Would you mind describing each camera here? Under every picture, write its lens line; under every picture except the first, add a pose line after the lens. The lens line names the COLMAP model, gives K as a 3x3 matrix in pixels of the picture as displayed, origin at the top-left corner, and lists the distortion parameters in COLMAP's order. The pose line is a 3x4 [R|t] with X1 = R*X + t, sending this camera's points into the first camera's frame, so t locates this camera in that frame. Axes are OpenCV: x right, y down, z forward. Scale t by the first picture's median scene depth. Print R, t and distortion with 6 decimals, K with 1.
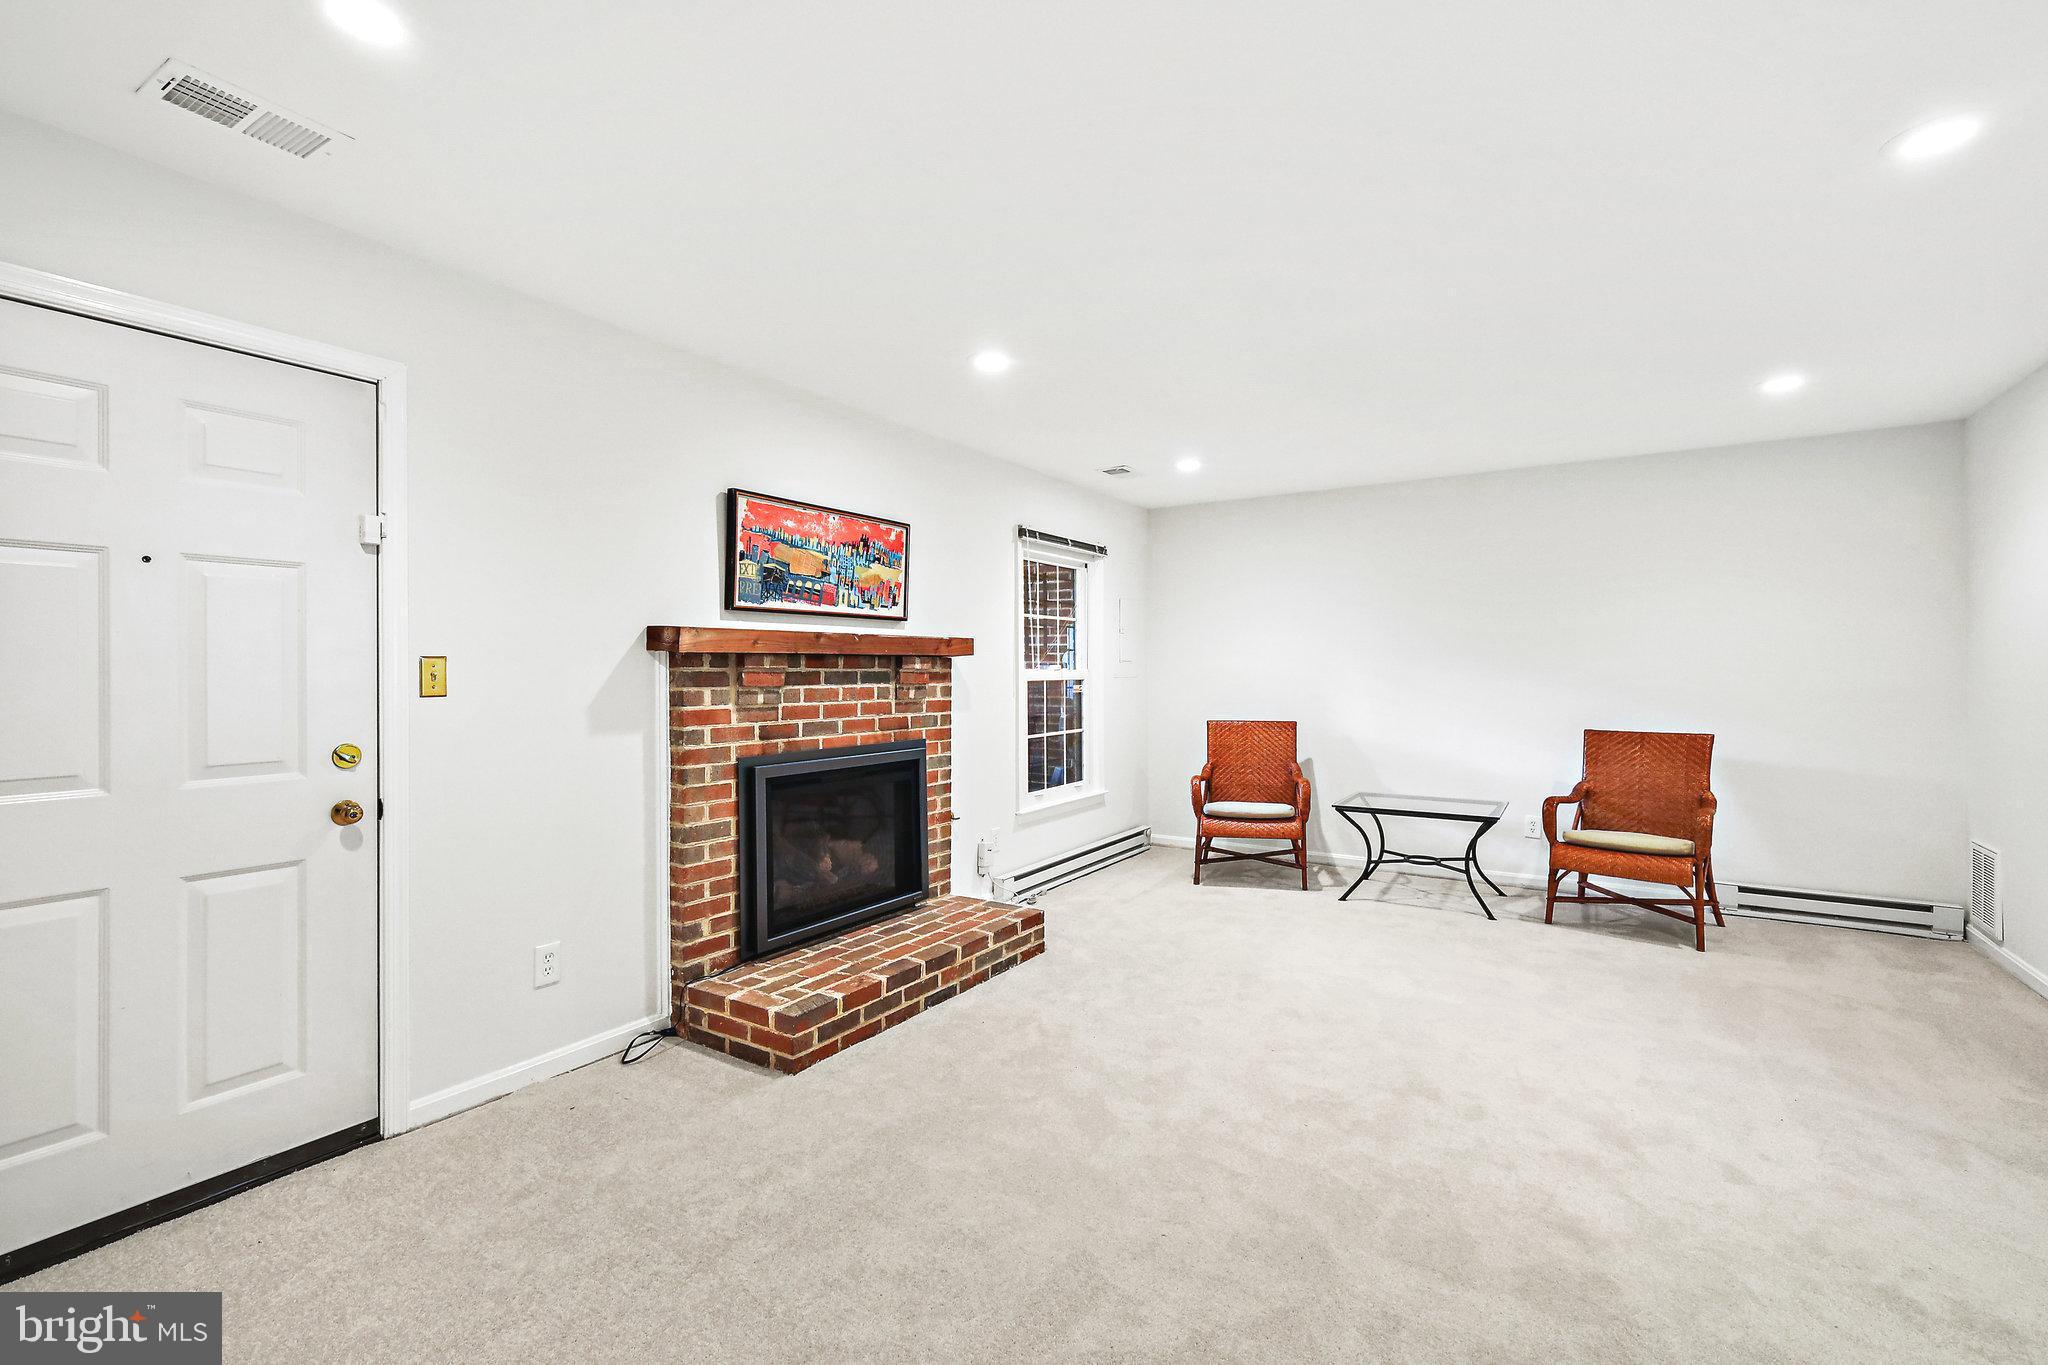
lens RADIAL K [[901.1, 0, 1022.2], [0, 901.1, 672.8], [0, 0, 1]] dist [0.002766, -0.000766]
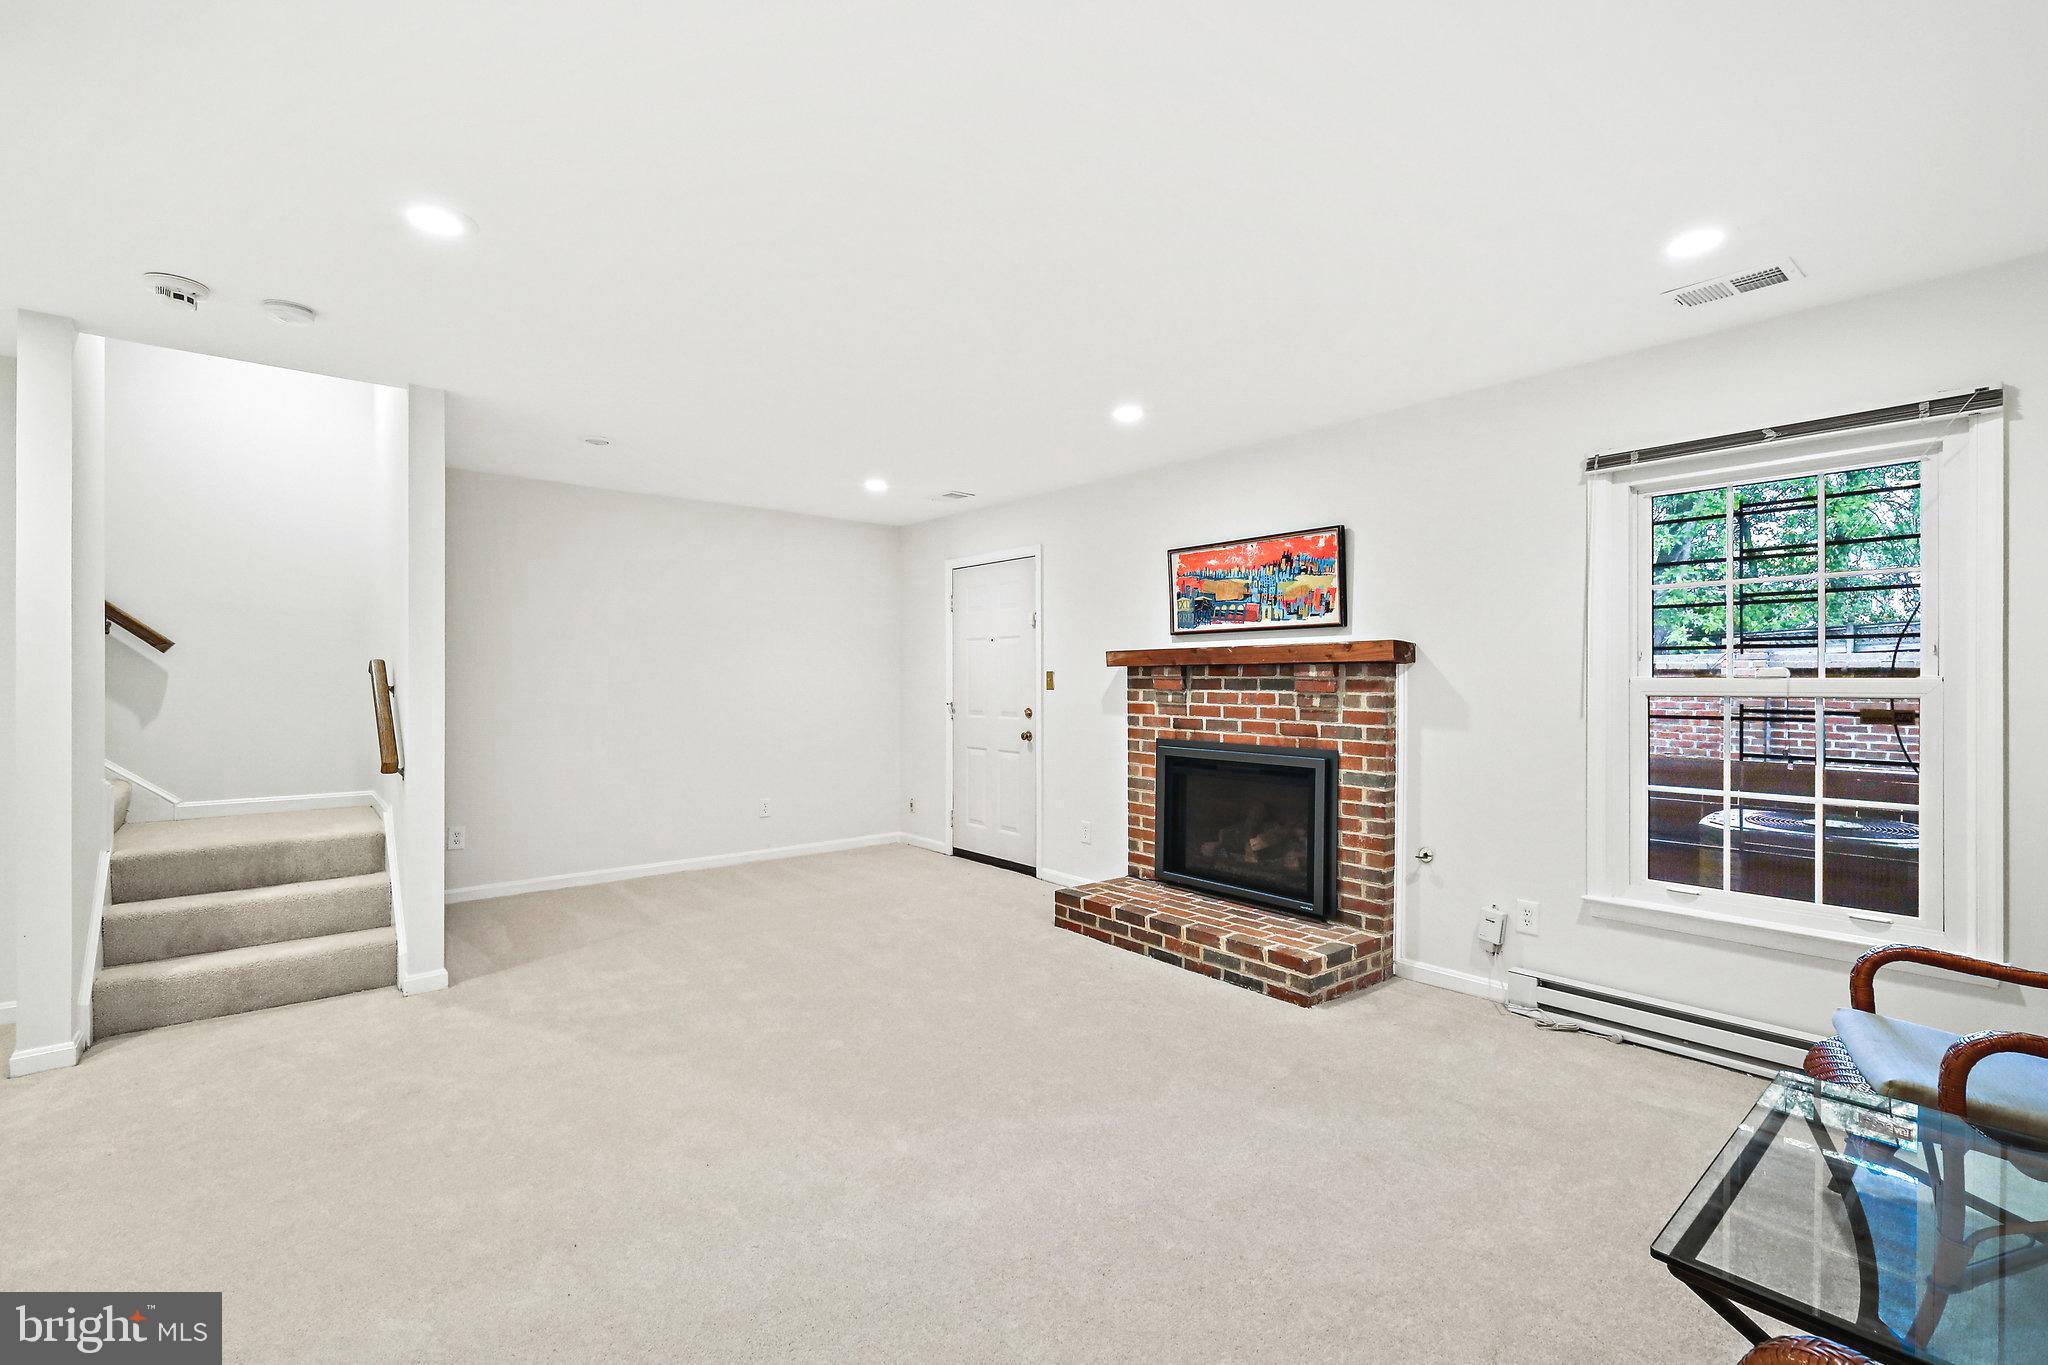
lens RADIAL K [[901.1, 0, 1024.2], [0, 901.1, 681.2], [0, 0, 1]] dist [0.002766, -0.000766]
pose [[-0.298317, 0.005171, -0.954453, 1.000364], [-0.002238, 0.999979, 0.006117, -0.004997], [0.954464, 0.003961, -0.298299, 1.088434]]
